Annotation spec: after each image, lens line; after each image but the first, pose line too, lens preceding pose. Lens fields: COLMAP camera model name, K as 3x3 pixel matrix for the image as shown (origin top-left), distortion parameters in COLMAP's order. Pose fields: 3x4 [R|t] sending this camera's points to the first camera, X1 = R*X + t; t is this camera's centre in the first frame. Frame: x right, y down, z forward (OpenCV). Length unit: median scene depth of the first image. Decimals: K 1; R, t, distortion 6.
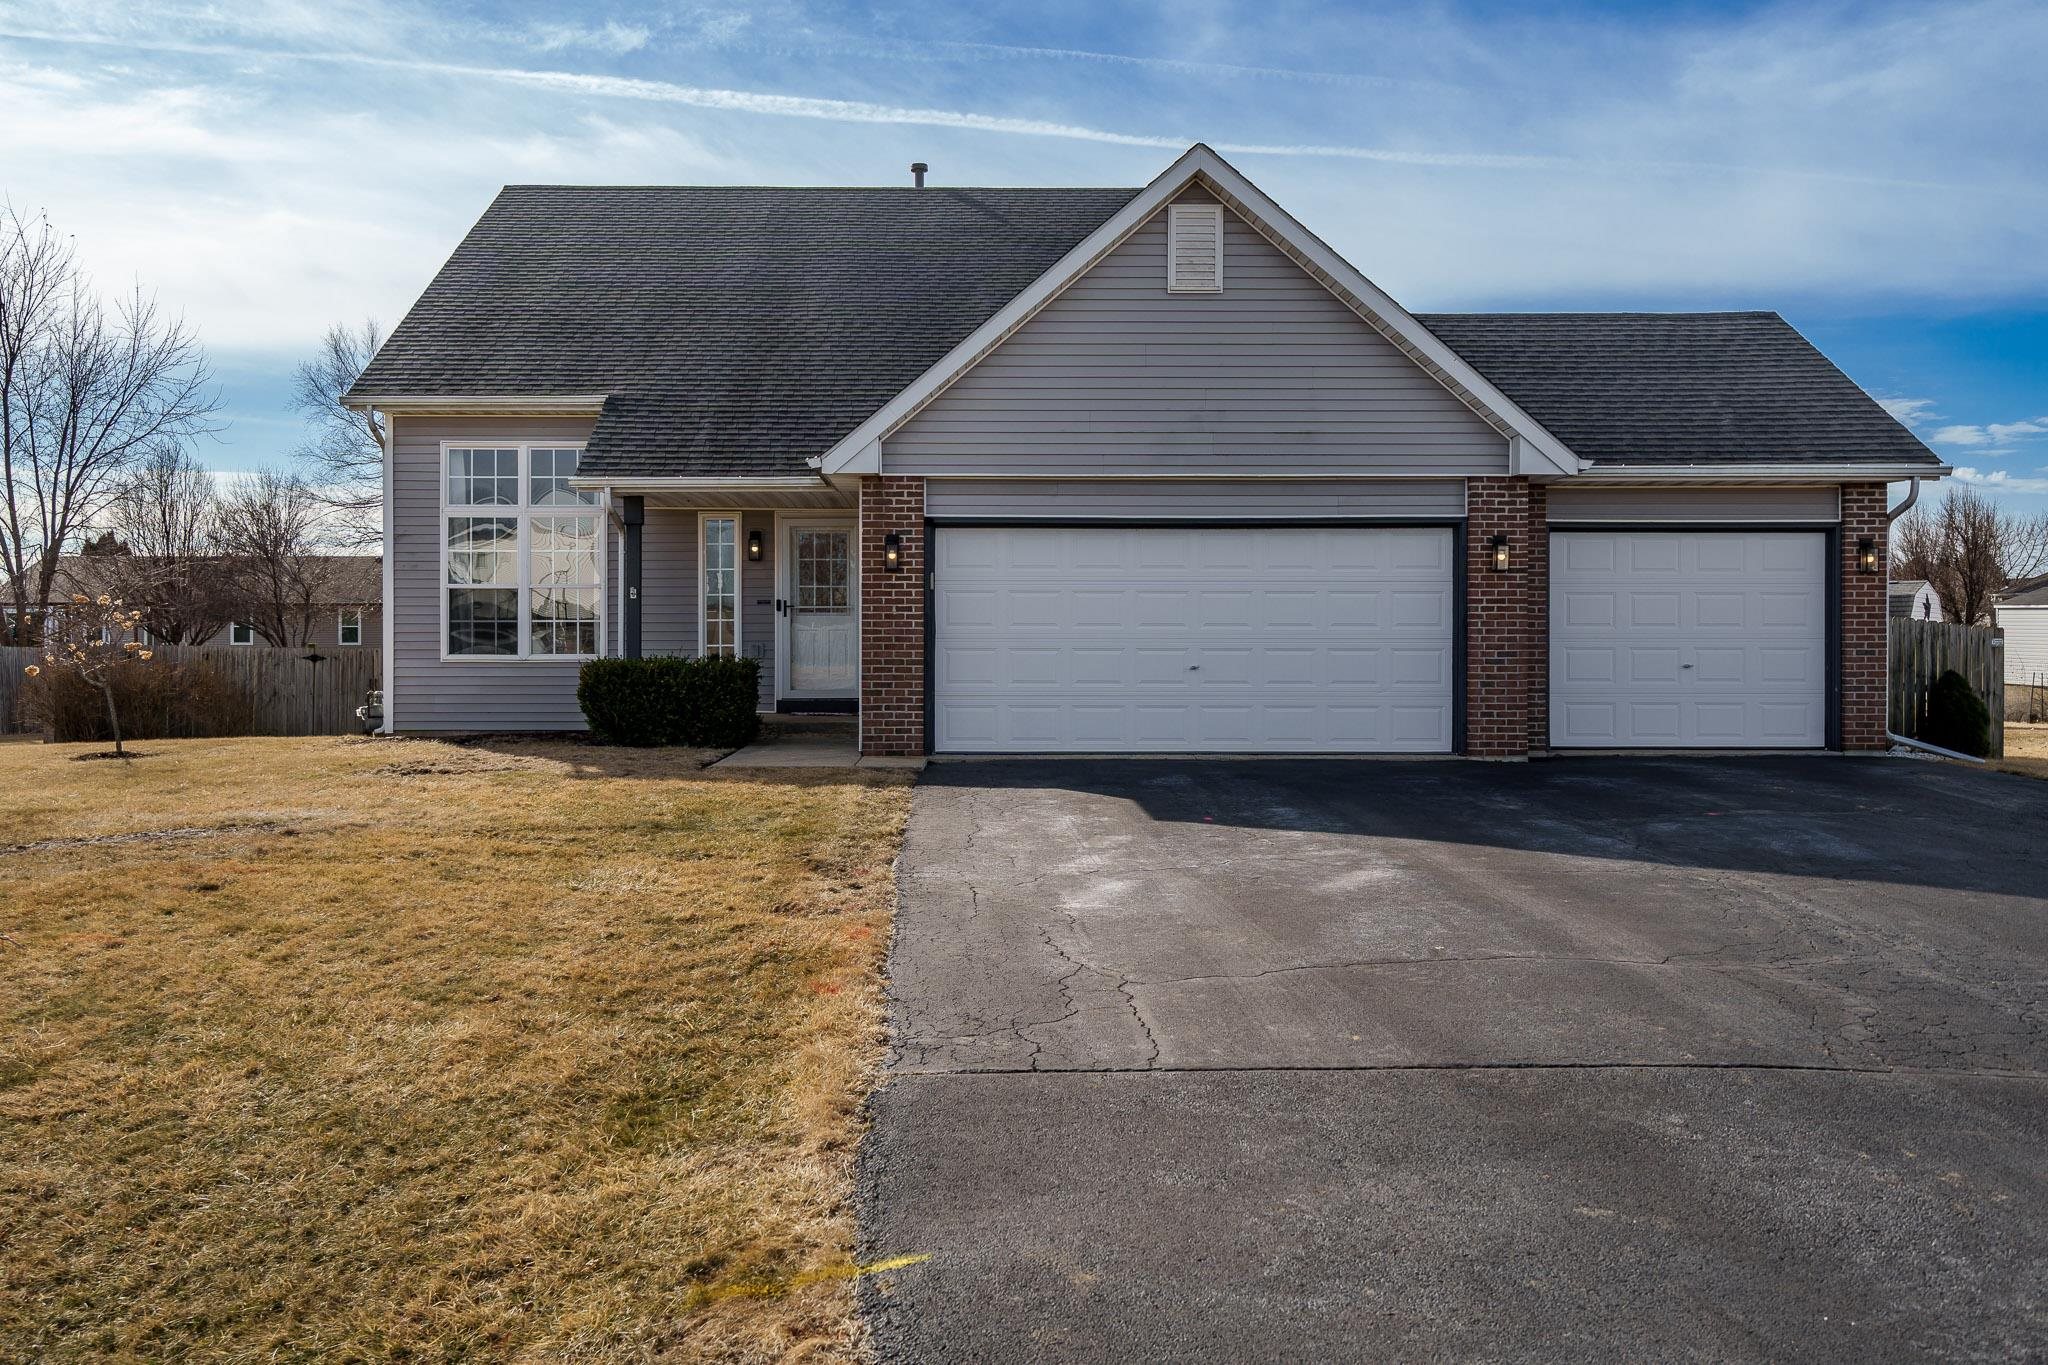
lens RADIAL K [[1178.5, 0, 1043.0], [0, 1178.5, 677.4], [0, 0, 1]] dist [0.002827, -0.000283]
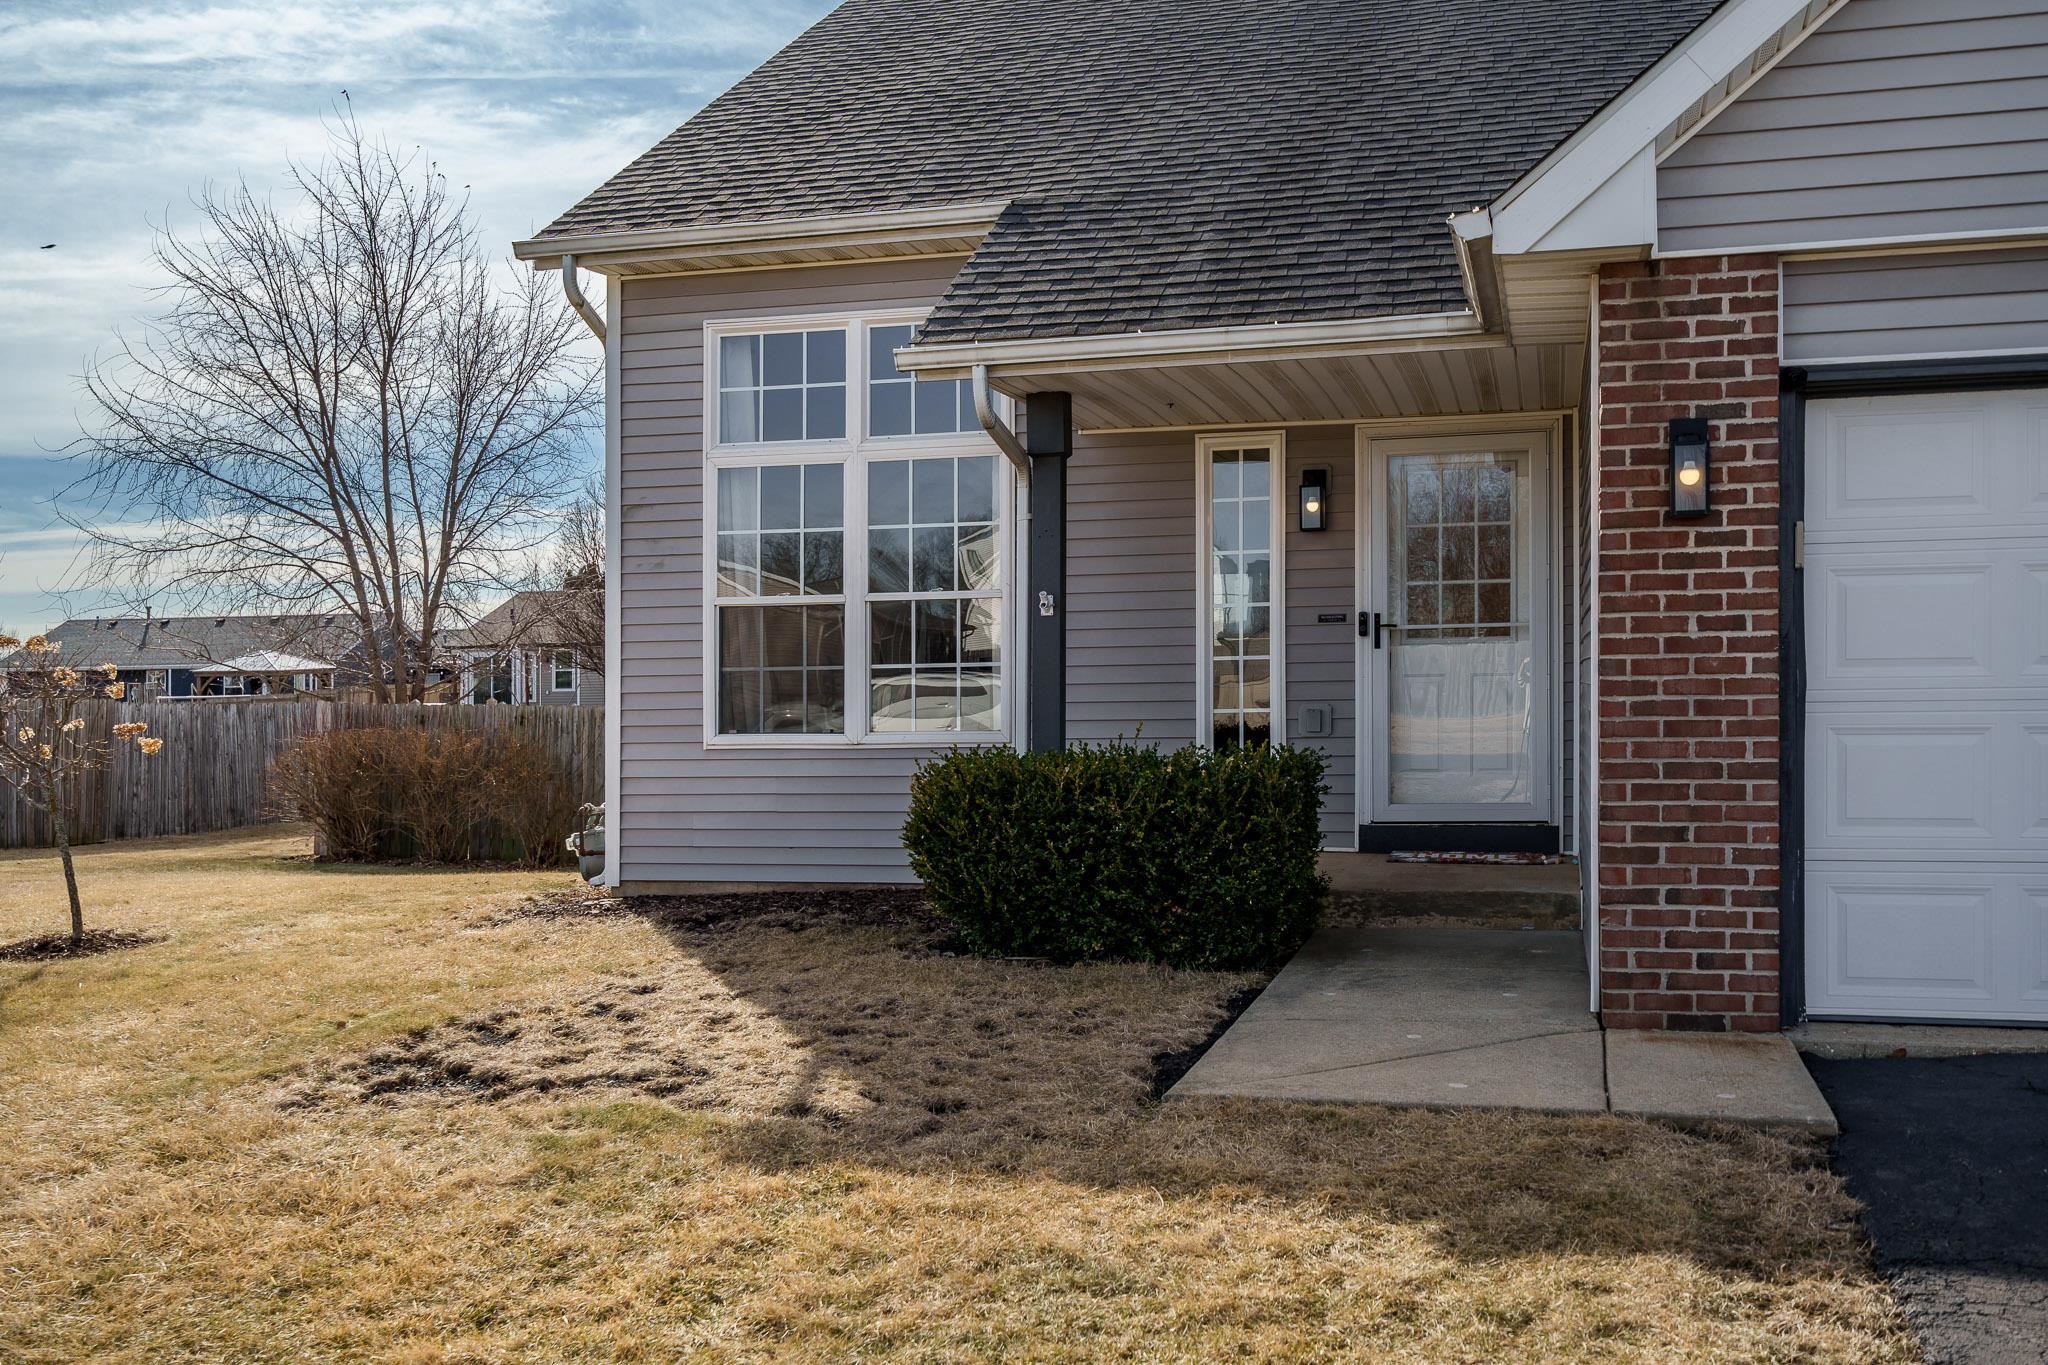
lens RADIAL K [[1178.5, 0, 1043.0], [0, 1178.5, 677.4], [0, 0, 1]] dist [0.002827, -0.000283]
pose [[0.890041, -0.005278, -0.455850, -0.139056], [-0.004439, 0.999785, -0.020243, -0.033503], [0.455859, 0.020041, 0.889826, 0.587888]]
